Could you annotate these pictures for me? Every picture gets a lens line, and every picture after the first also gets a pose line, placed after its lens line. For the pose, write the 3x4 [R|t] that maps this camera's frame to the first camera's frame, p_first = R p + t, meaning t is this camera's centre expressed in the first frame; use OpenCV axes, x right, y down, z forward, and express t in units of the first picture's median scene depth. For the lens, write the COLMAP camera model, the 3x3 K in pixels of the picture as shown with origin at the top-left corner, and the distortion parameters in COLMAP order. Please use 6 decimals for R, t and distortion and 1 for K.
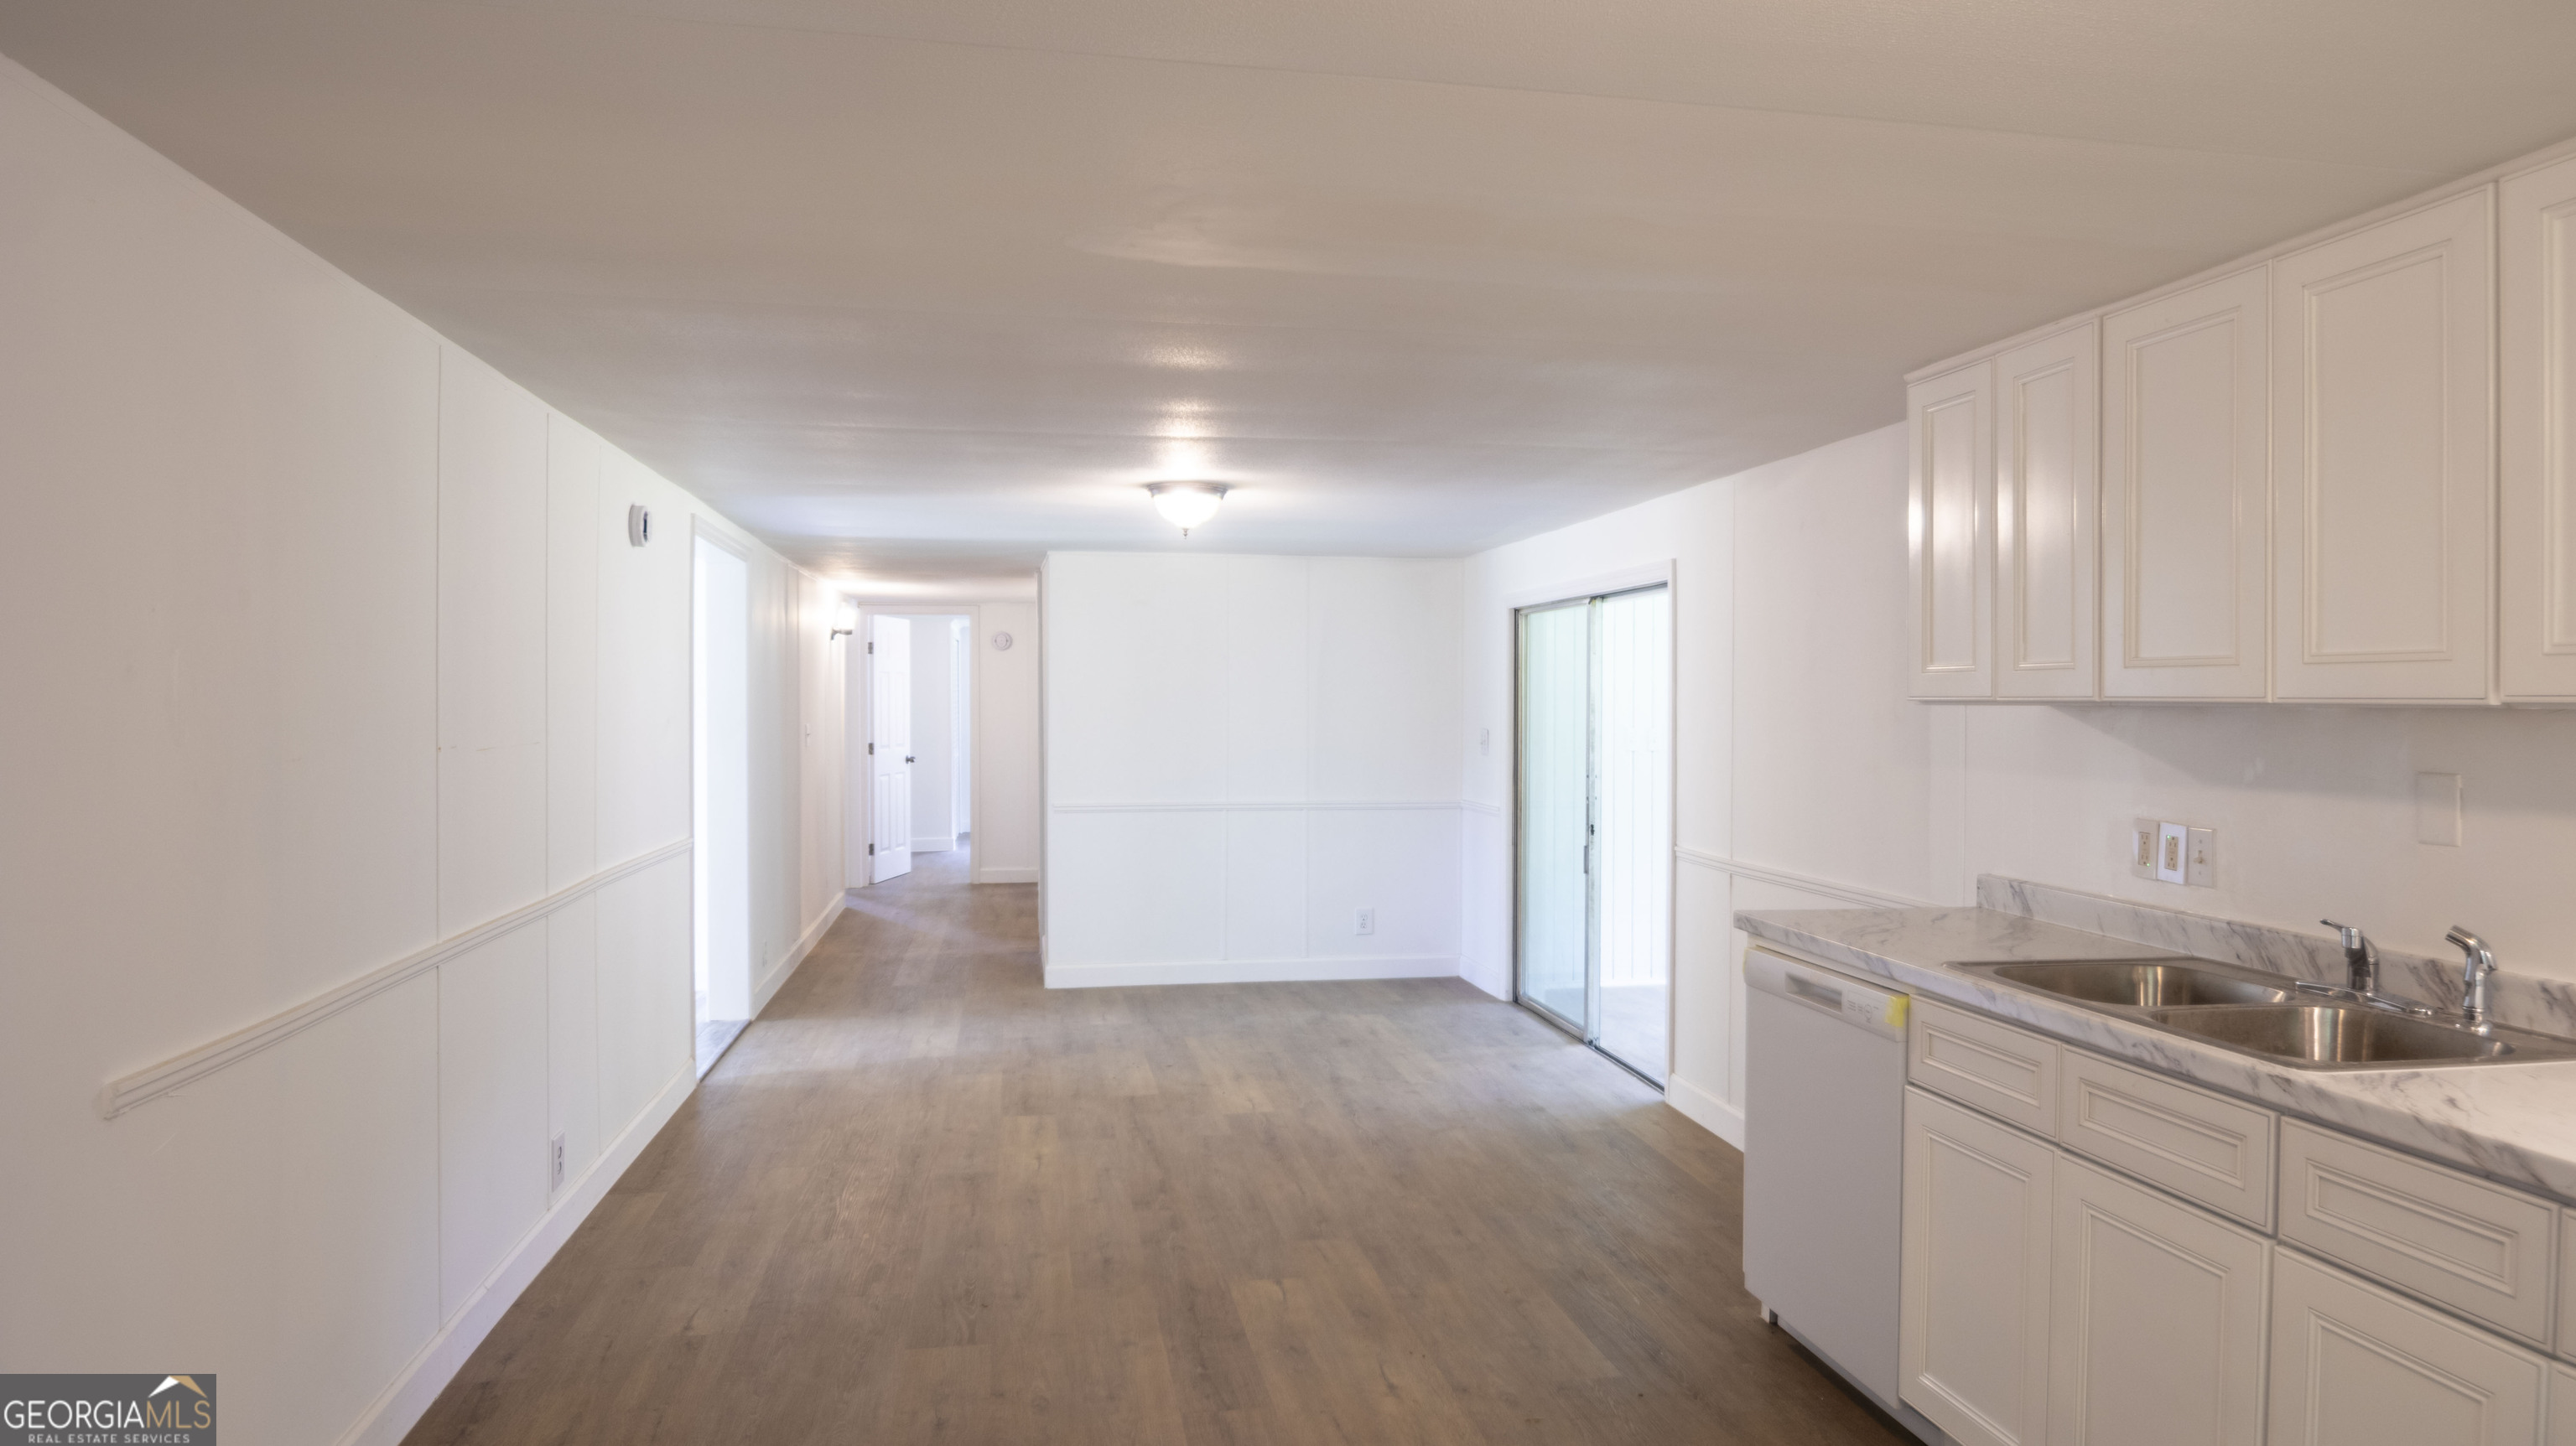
lens RADIAL K [[1533.7, 0, 1288.0], [0, 1533.7, 723.0], [0, 0, 1]] dist [-0.002964, -0.021538]
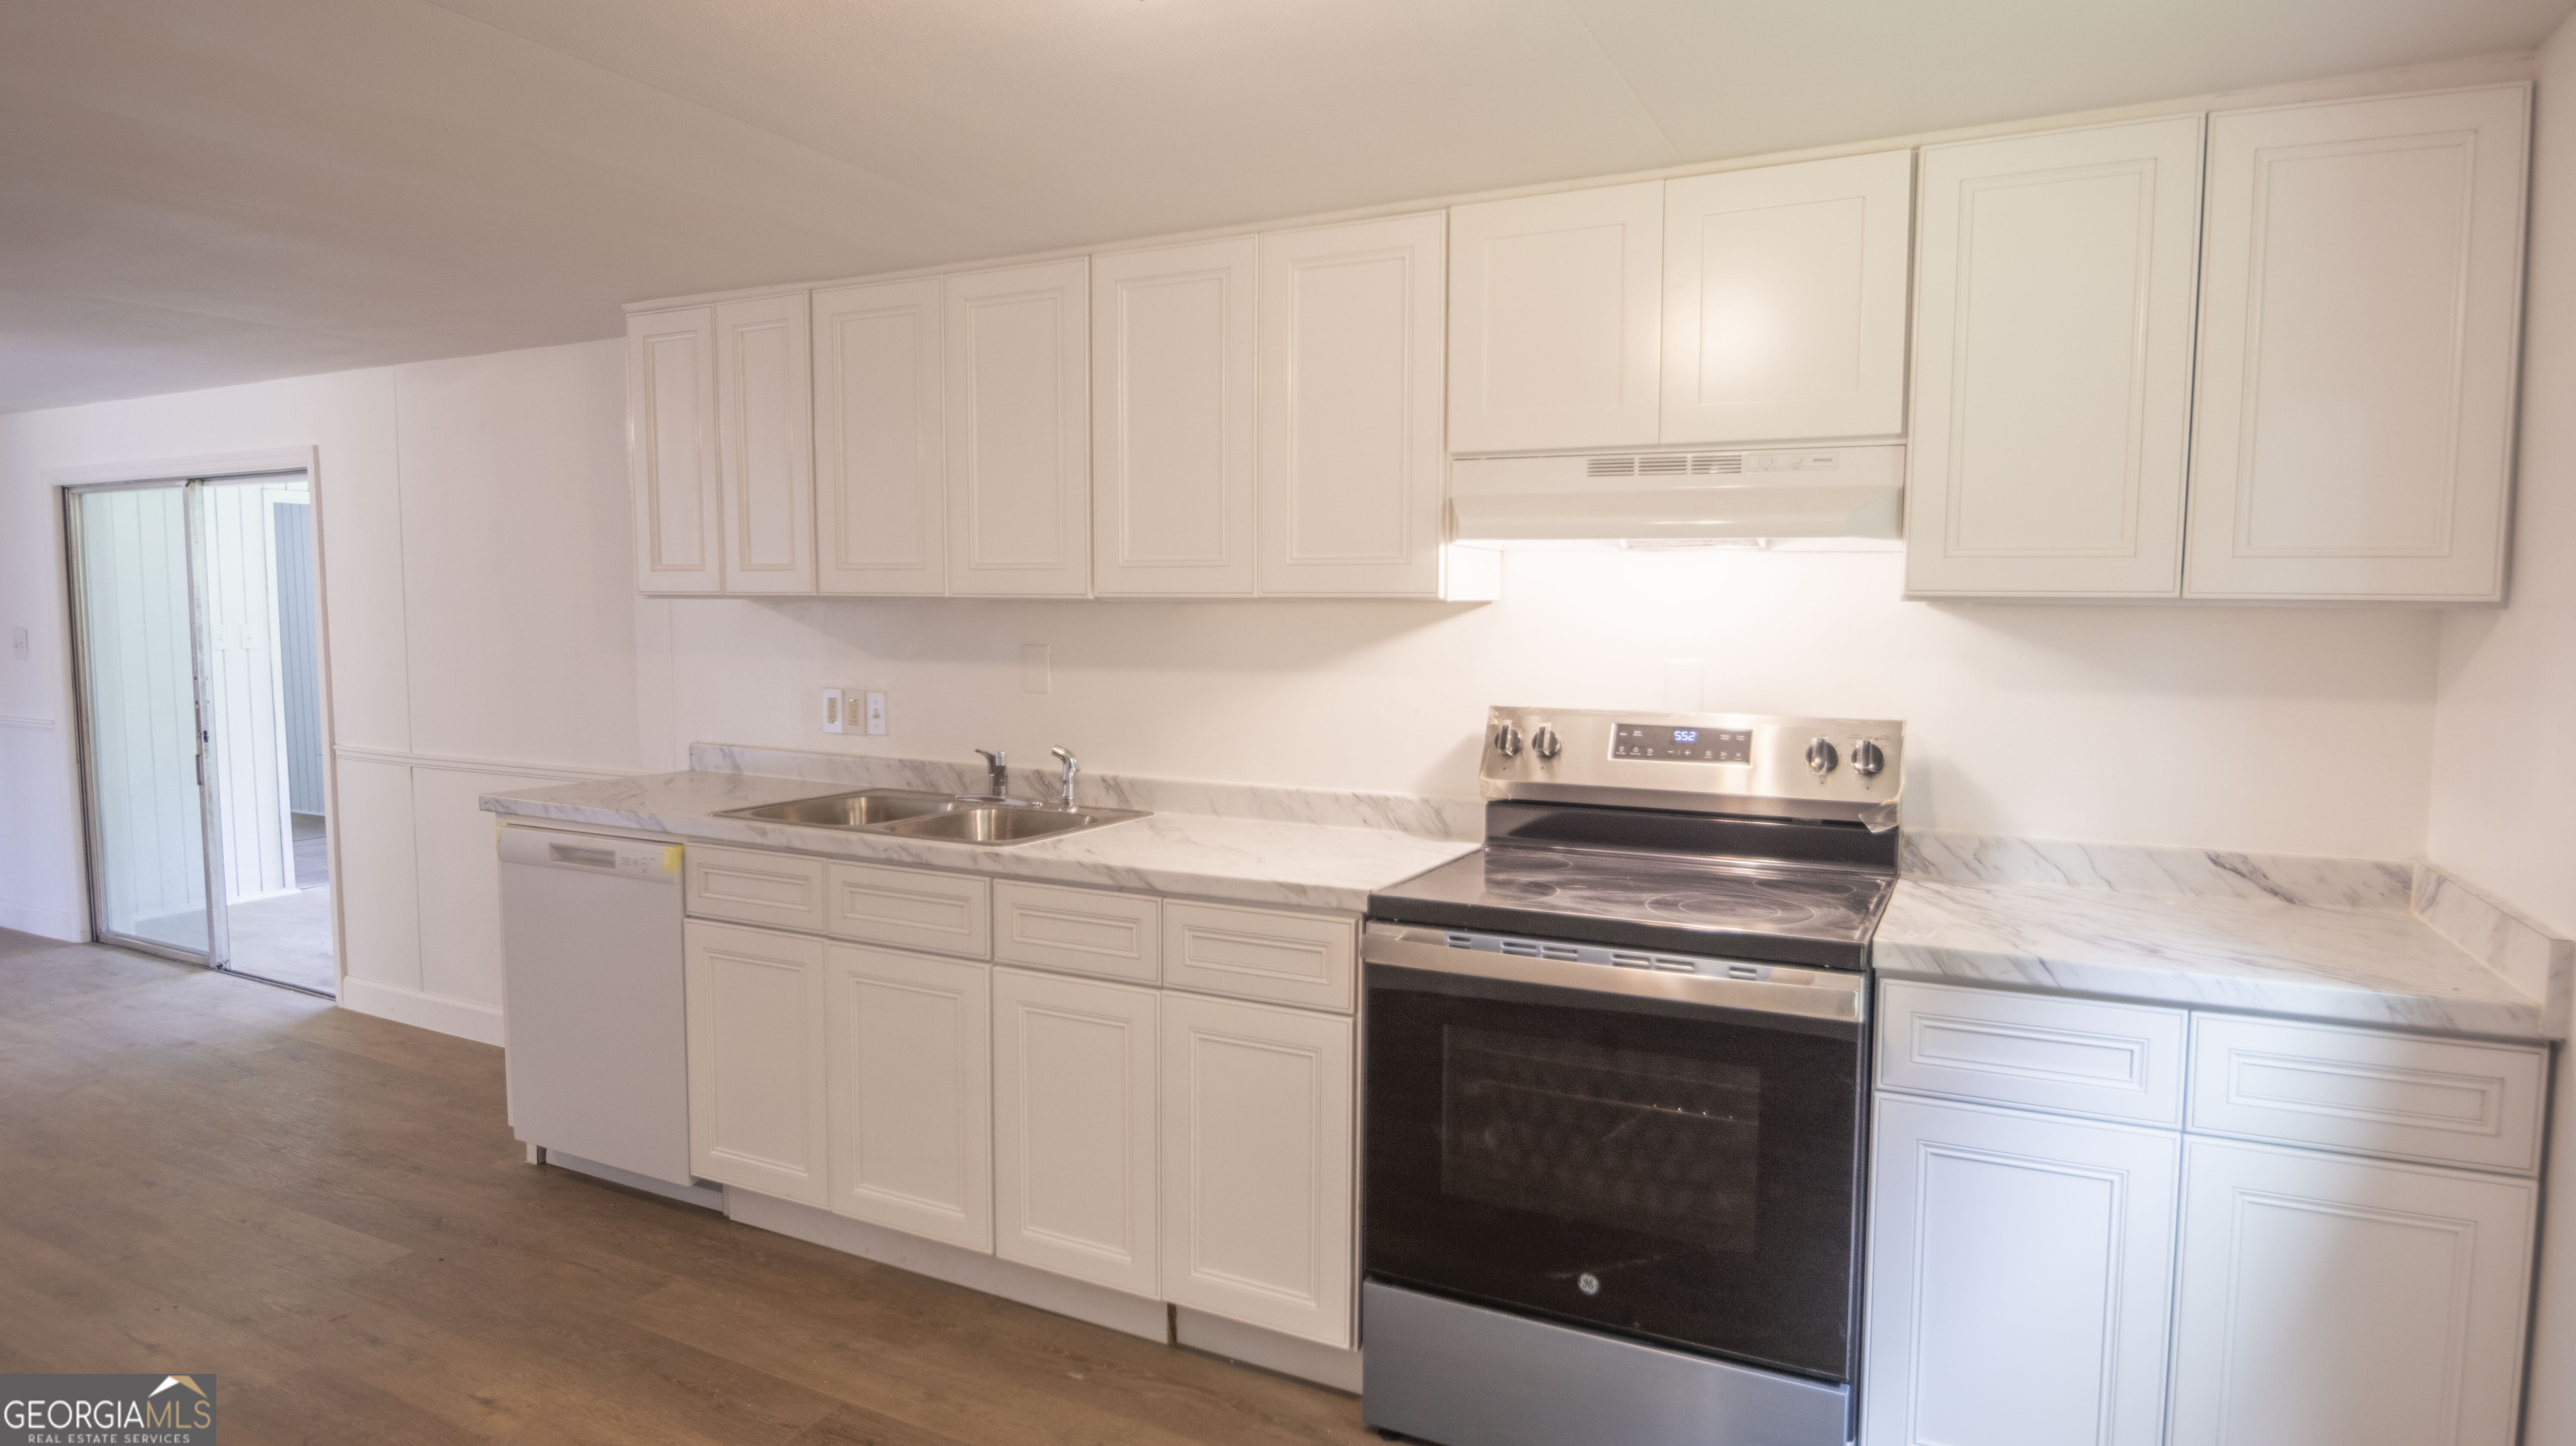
lens RADIAL K [[1412.3, 0, 1288.0], [0, 1412.3, 723.0], [0, 0, 1]] dist [0.000542, -0.027174]
pose [[0.599917, -0.067401, 0.797218, -0.161650], [0.007323, 0.996866, 0.078769, 0.001539], [-0.800029, -0.041417, 0.598531, -0.023699]]
